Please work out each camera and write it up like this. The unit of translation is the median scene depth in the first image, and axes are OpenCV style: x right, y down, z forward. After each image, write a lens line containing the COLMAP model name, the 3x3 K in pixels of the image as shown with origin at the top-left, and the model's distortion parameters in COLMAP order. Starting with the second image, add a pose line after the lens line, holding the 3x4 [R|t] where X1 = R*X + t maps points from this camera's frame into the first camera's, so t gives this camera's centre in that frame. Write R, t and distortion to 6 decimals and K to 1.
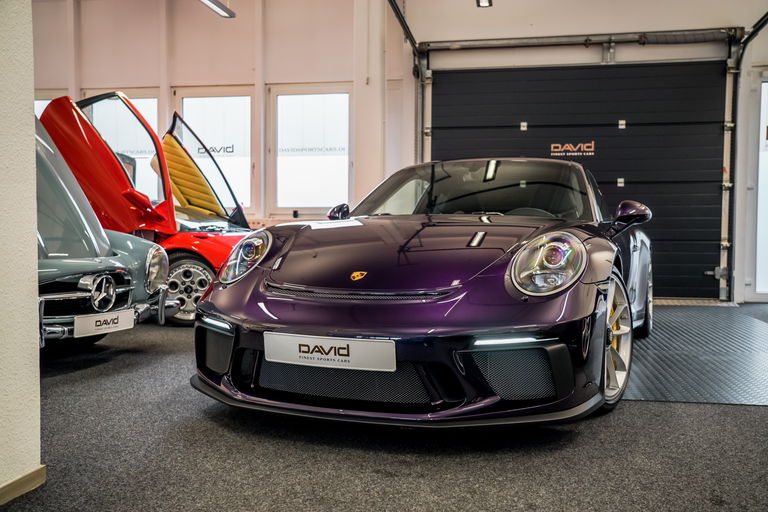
lens RADIAL K [[730.2, 0, 388.2], [0, 730.2, 261.0], [0, 0, 1]] dist [0.007387, 0.000000]
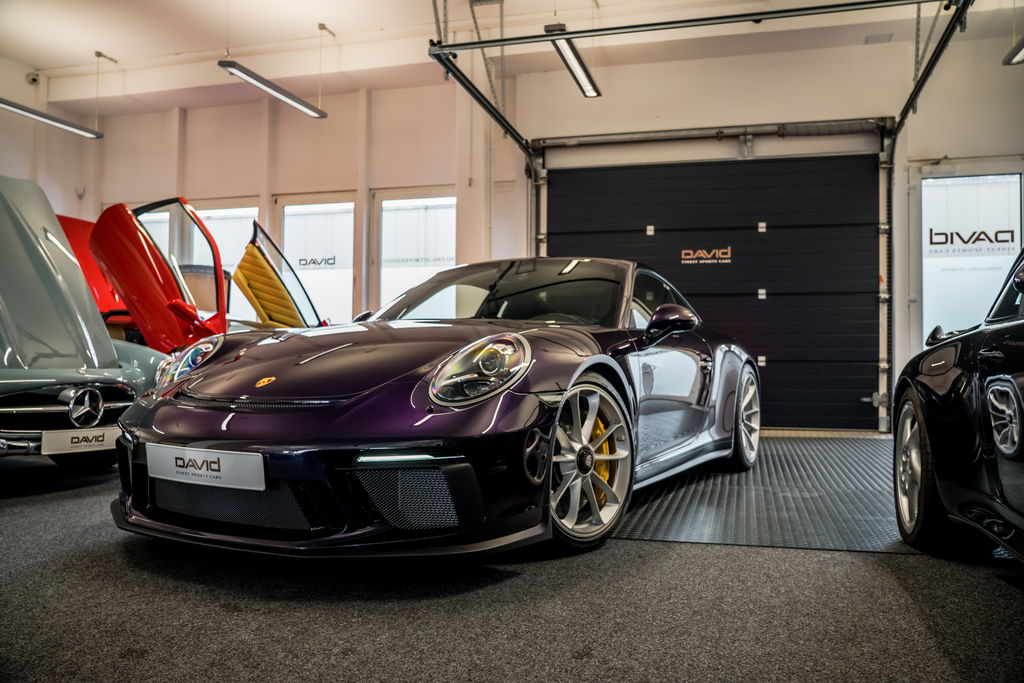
lens RADIAL K [[824.6, 0, 517.3], [0, 824.6, 341.4], [0, 0, 1]] dist [-0.099413, 0.081773]
pose [[0.995340, 0.000154, -0.096425, 0.166604], [-0.006384, 0.997910, -0.064304, 0.015421], [0.096213, 0.064620, 0.993261, 0.029885]]
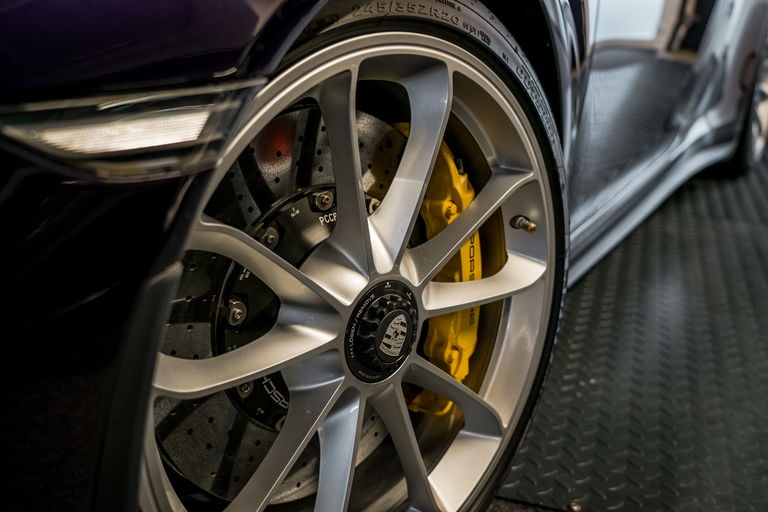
lens RADIAL K [[801.8, 0, 382.9], [0, 801.8, 253.4], [0, 0, 1]] dist [-0.008589, 0.000000]
pose [[0.989311, 0.068876, -0.128532, 0.175098], [-0.028756, 0.956261, 0.291099, 0.006131], [0.142959, -0.284291, 0.948020, 0.415506]]
